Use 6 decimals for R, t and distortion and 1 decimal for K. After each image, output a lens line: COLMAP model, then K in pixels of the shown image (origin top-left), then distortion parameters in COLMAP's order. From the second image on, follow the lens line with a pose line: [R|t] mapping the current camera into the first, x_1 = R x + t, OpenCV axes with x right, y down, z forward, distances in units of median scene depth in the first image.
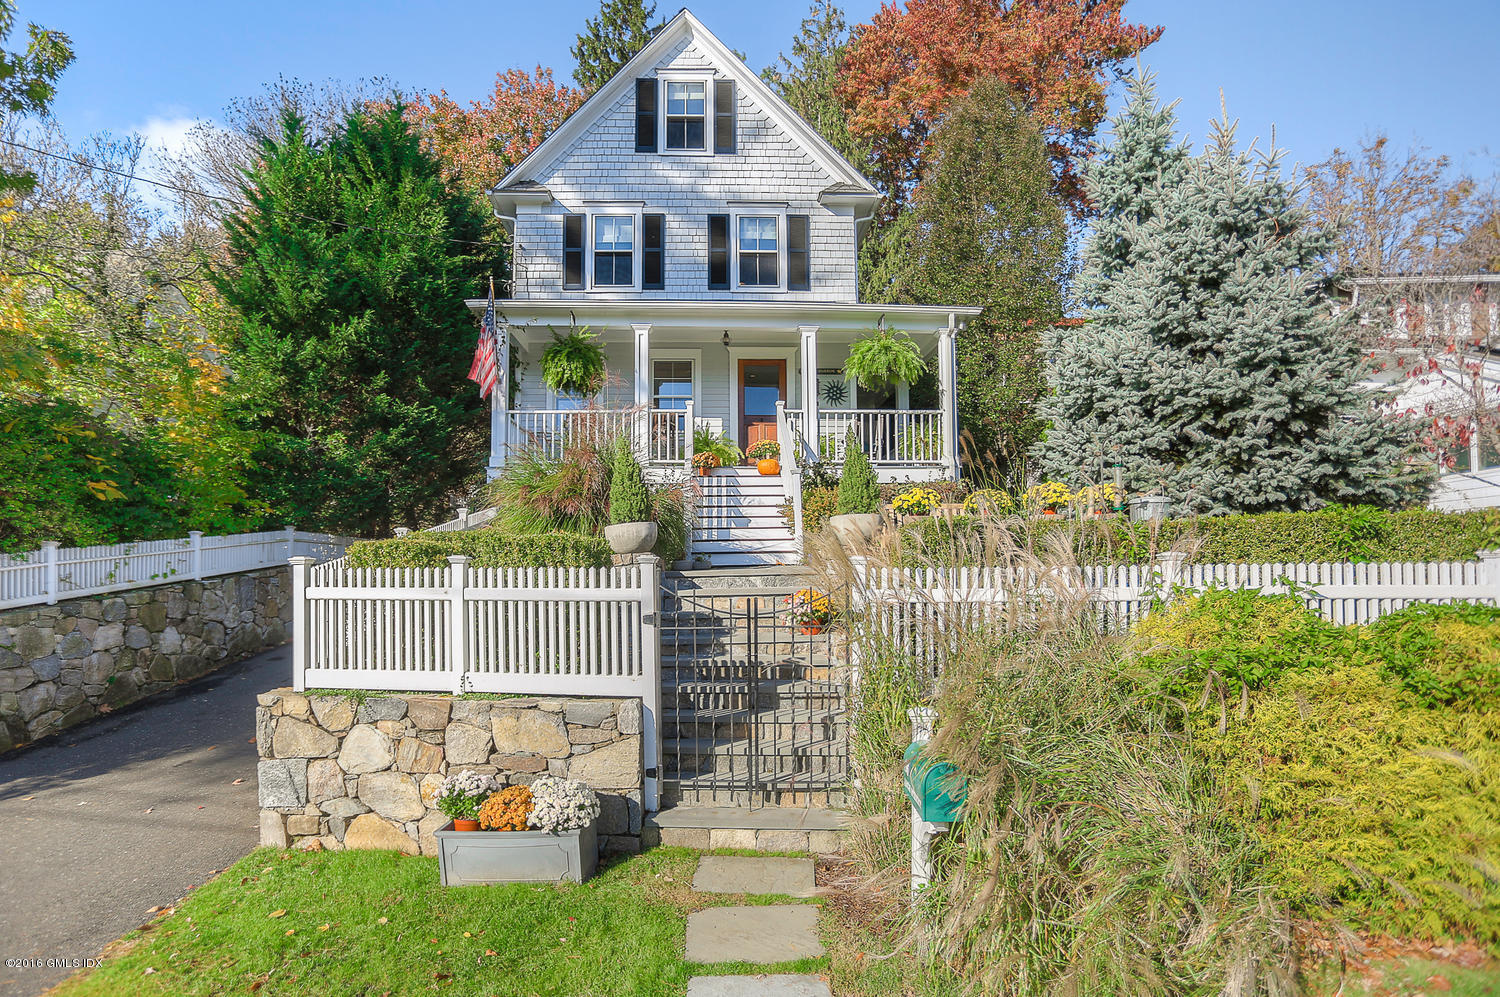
lens RADIAL K [[732.6, 0, 714.3], [0, 732.6, 534.8], [0, 0, 1]] dist [-0.049178, 0.000278]
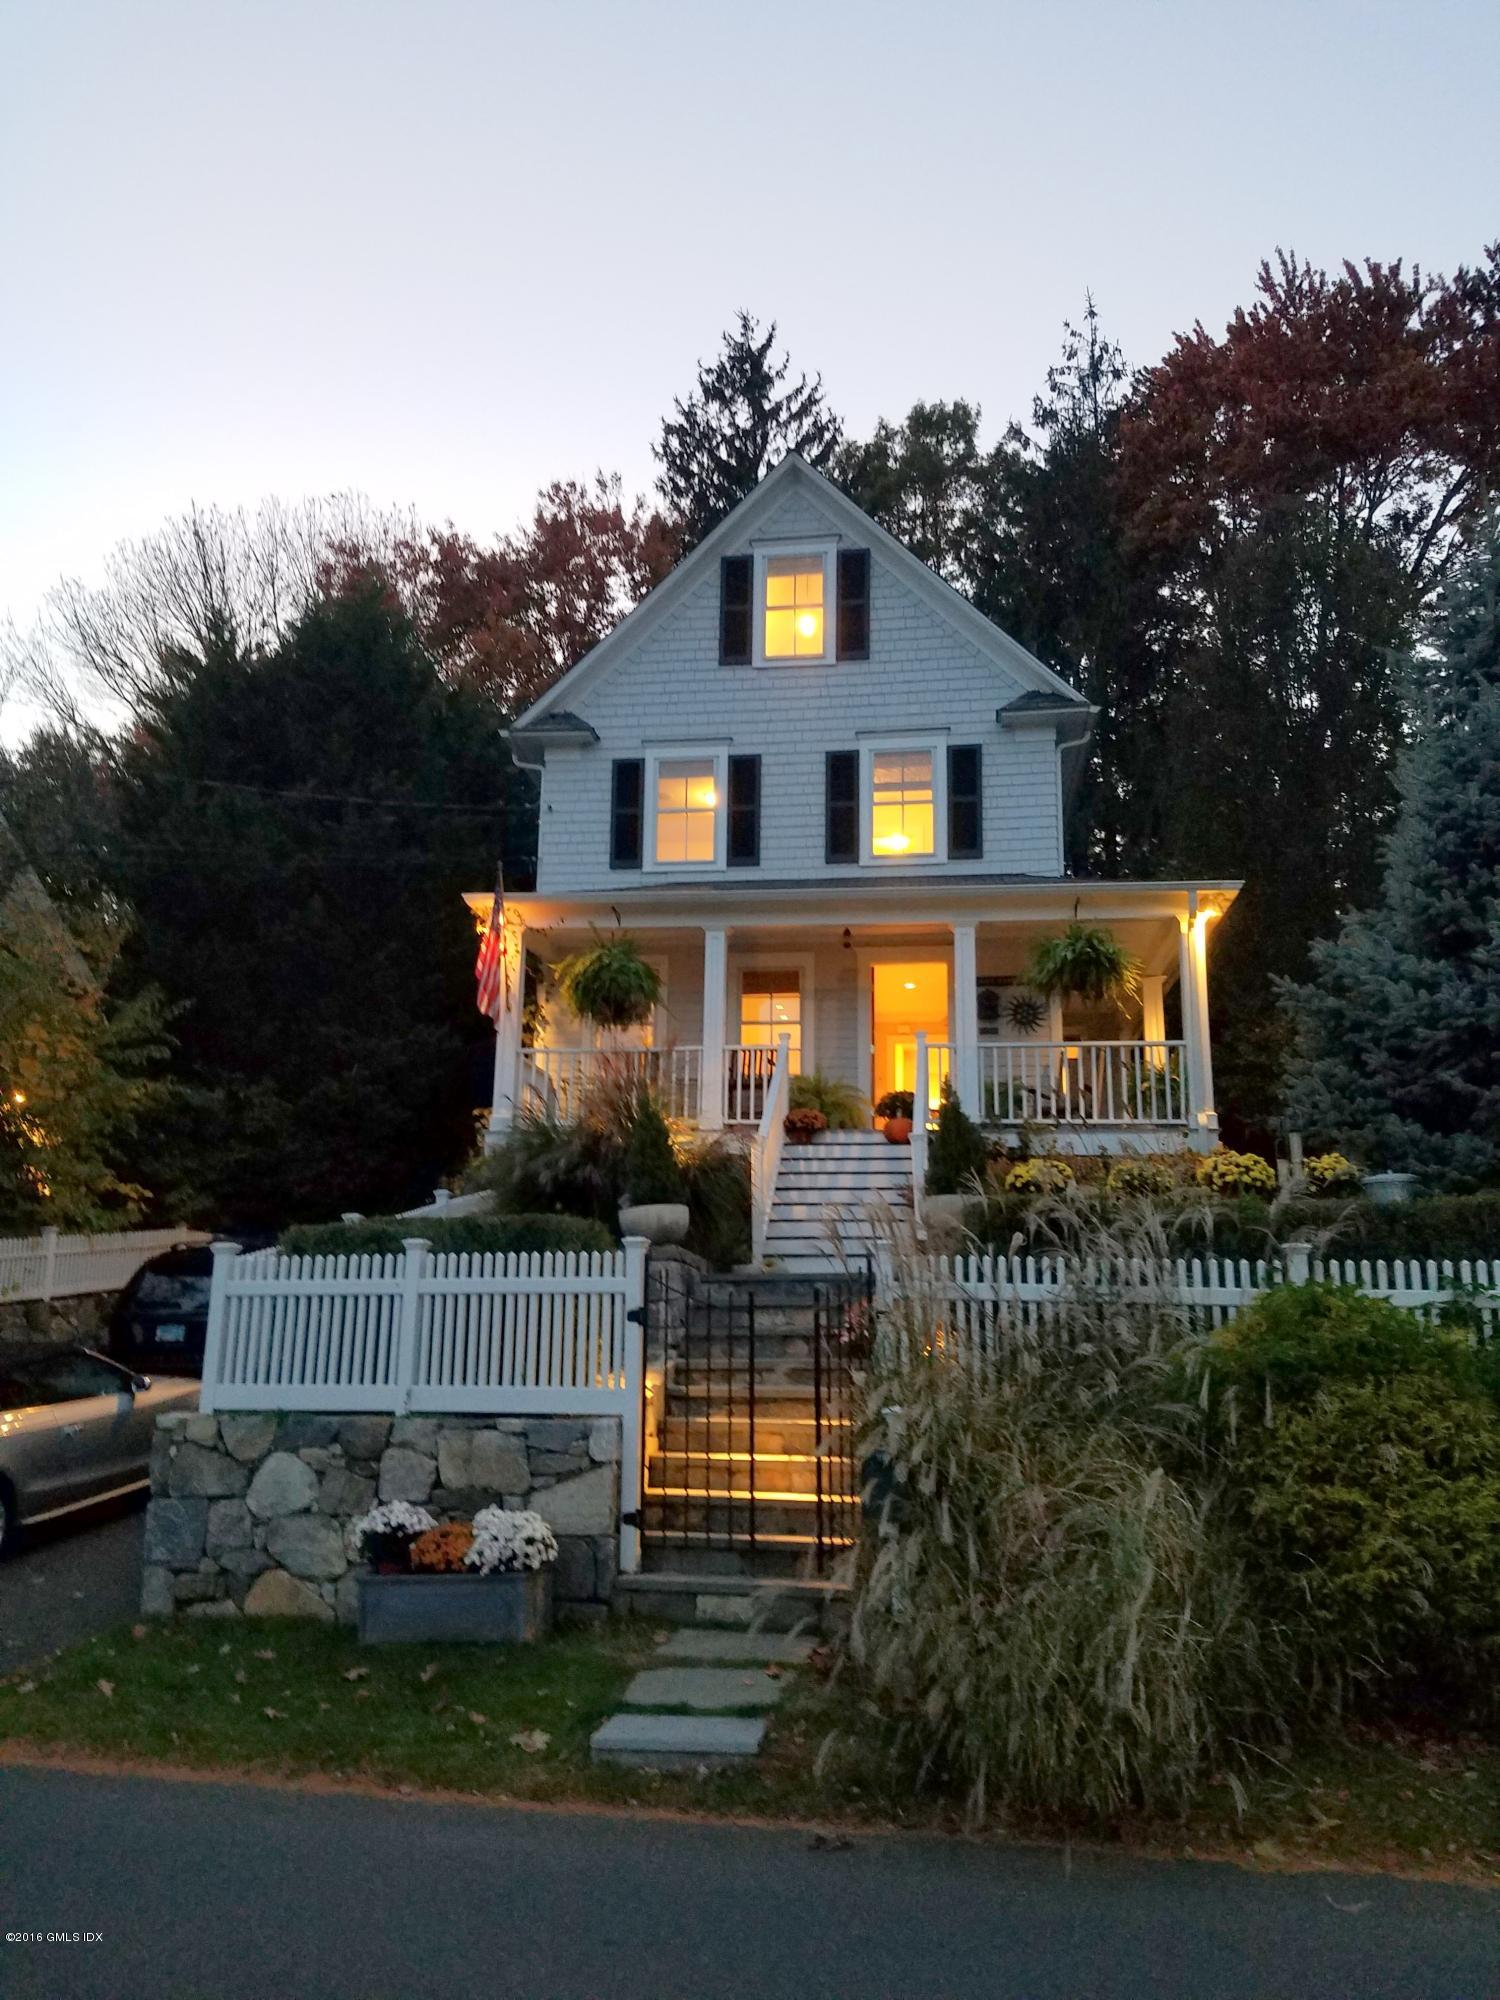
lens RADIAL K [[1329.8, 0, 750.0], [0, 1329.8, 1000.0], [0, 0, 1]] dist [0.238011, -0.374315]
pose [[0.991544, -0.013827, -0.129033, 0.094300], [-0.010555, 0.982421, -0.186381, 0.018544], [0.129342, 0.186167, 0.973968, -0.208440]]
